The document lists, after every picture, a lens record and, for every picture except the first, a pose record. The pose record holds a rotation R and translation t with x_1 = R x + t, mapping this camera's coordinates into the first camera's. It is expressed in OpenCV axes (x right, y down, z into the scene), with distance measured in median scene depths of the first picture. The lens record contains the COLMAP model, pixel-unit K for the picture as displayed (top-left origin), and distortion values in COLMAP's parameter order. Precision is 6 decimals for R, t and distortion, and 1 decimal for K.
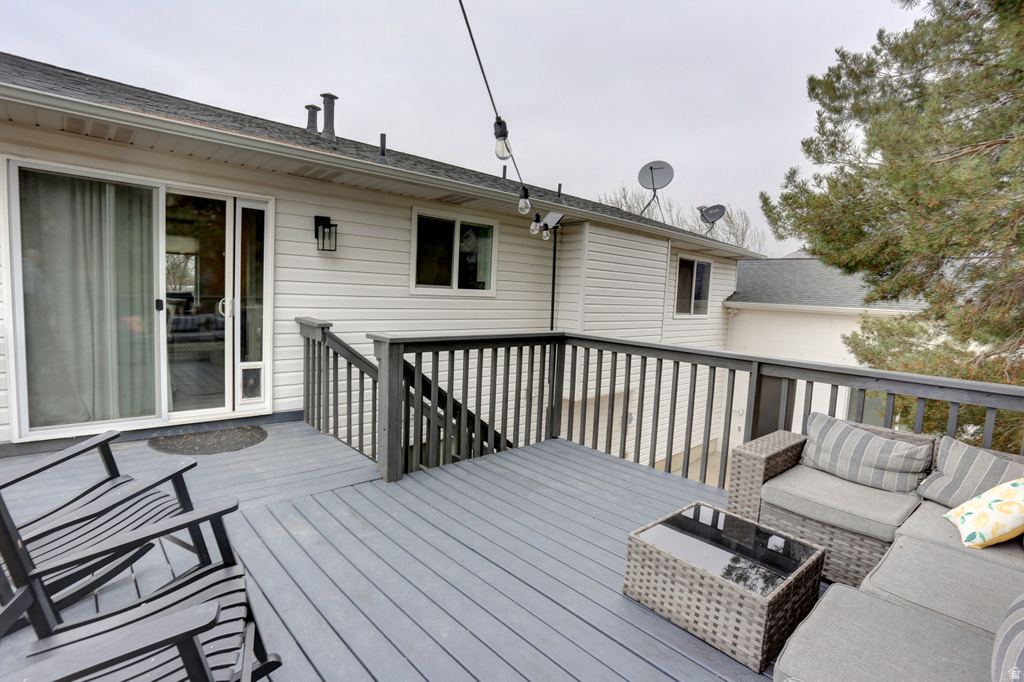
lens RADIAL K [[493.4, 0, 512.5], [0, 493.4, 339.7], [0, 0, 1]] dist [-0.000997, -0.000012]
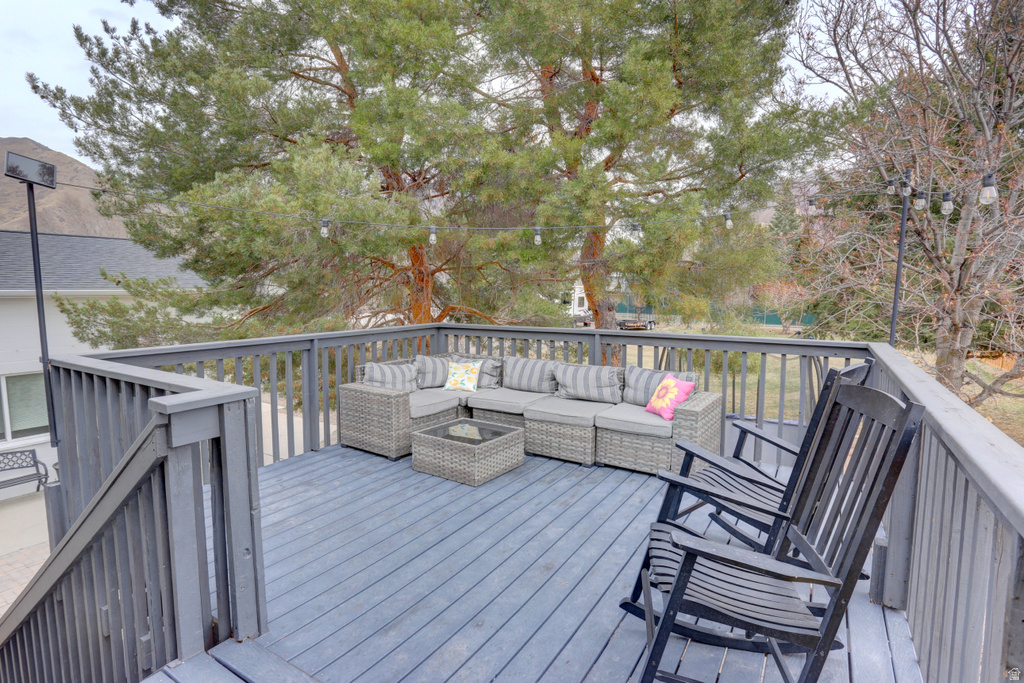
lens RADIAL K [[493.4, 0, 513.5], [0, 493.4, 343.9], [0, 0, 1]] dist [-0.000997, -0.000012]
pose [[-0.248002, -0.141326, 0.958396, -1.144220], [0.071401, 0.983945, 0.163570, -0.154732], [-0.966125, 0.108996, -0.233929, 1.133945]]
